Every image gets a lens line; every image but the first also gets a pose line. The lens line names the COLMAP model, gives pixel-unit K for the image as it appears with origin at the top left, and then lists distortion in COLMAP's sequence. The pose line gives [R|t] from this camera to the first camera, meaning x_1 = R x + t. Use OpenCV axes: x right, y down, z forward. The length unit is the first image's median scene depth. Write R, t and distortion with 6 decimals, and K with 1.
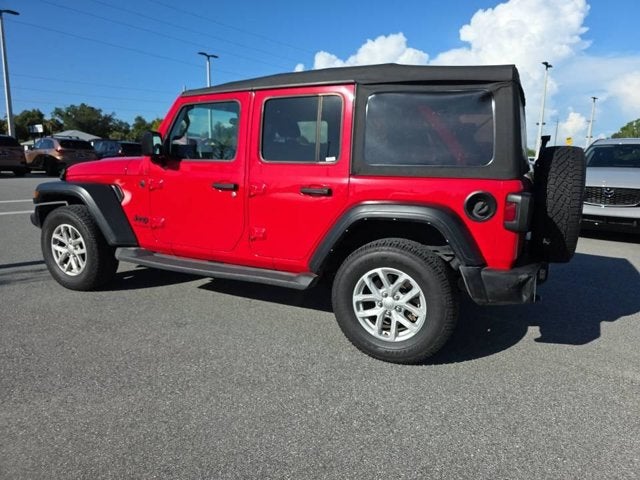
lens RADIAL K [[432.7, 0, 326.6], [0, 432.7, 241.1], [0, 0, 1]] dist [0.062434, -0.058870]
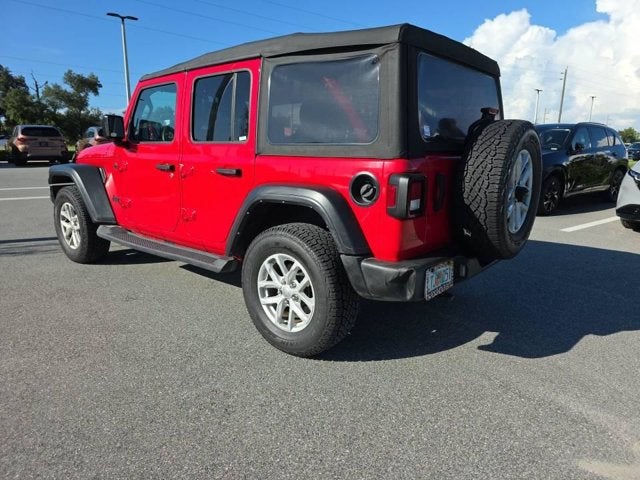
lens RADIAL K [[430.9, 0, 314.8], [0, 430.9, 240.4], [0, 0, 1]] dist [0.068106, -0.054377]
pose [[0.969986, 0.044030, -0.239142, 0.413530], [-0.038912, 0.998902, 0.026083, 0.005693], [0.240028, -0.015994, 0.970634, 0.102642]]
